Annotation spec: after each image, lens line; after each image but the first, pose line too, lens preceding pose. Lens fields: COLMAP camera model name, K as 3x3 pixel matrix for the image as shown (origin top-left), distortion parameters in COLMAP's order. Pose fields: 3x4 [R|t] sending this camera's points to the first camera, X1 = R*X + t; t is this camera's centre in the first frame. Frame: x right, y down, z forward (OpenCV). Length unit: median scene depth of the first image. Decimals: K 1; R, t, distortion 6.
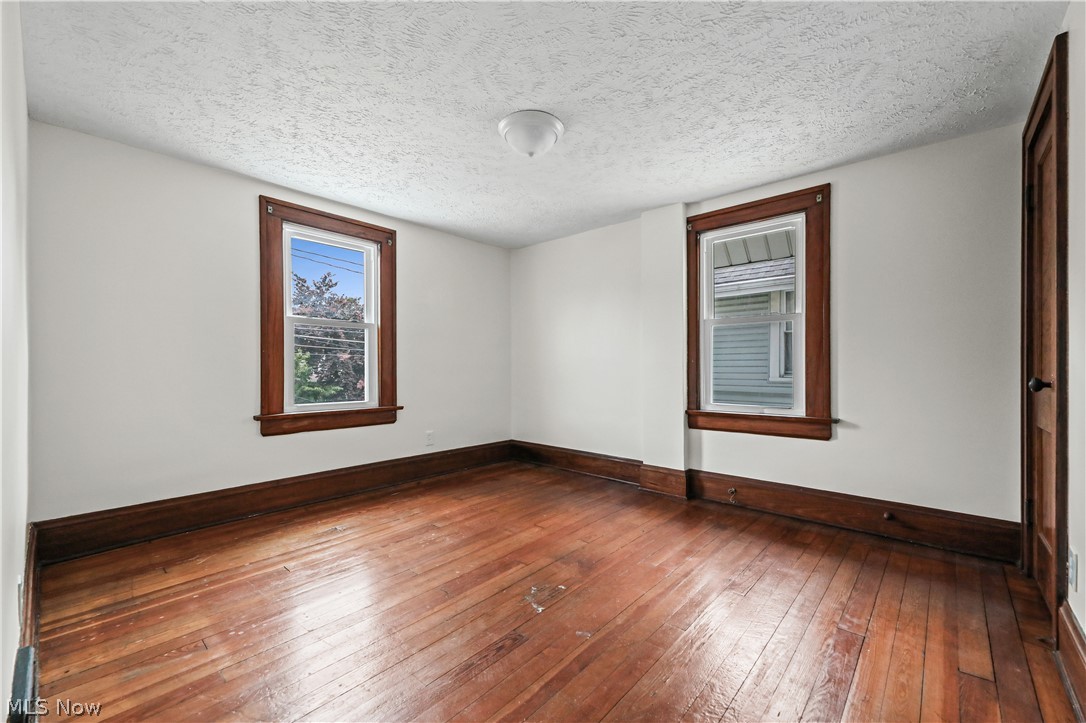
lens RADIAL K [[438.8, 0, 544.4], [0, 438.8, 367.4], [0, 0, 1]] dist [0.006065, -0.000328]
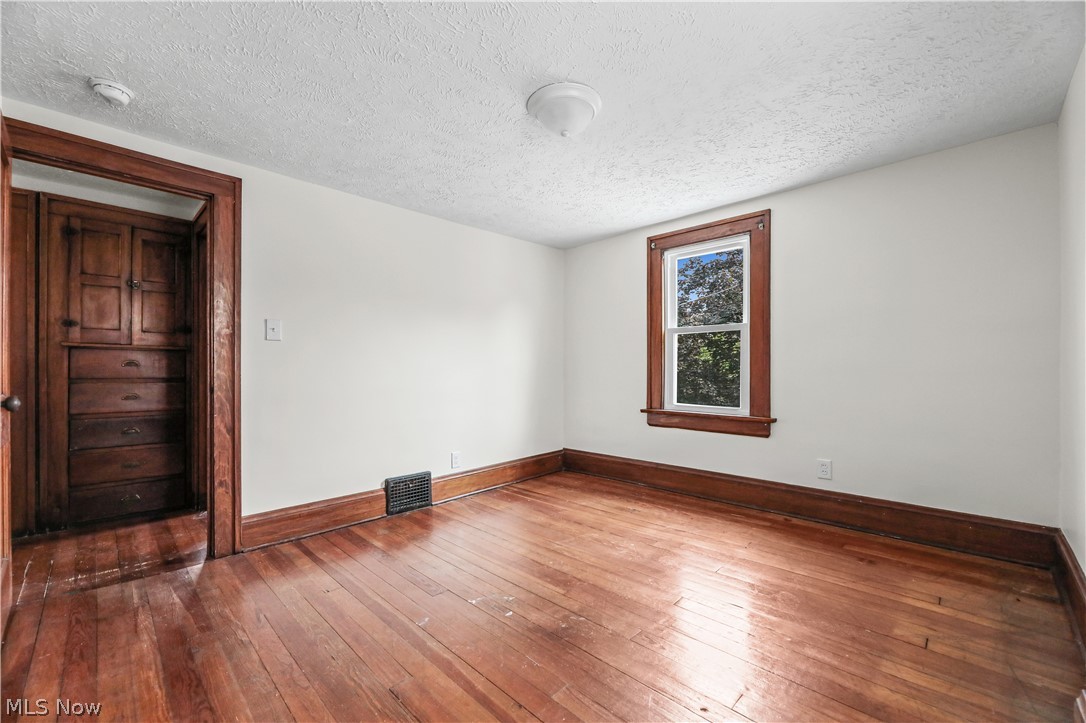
lens RADIAL K [[438.8, 0, 544.4], [0, 438.8, 367.4], [0, 0, 1]] dist [0.006065, -0.000328]
pose [[-0.055191, -0.003449, -0.998470, 0.607255], [0.005677, 0.999977, -0.003768, -0.008576], [0.998460, -0.005877, -0.055170, 0.714955]]
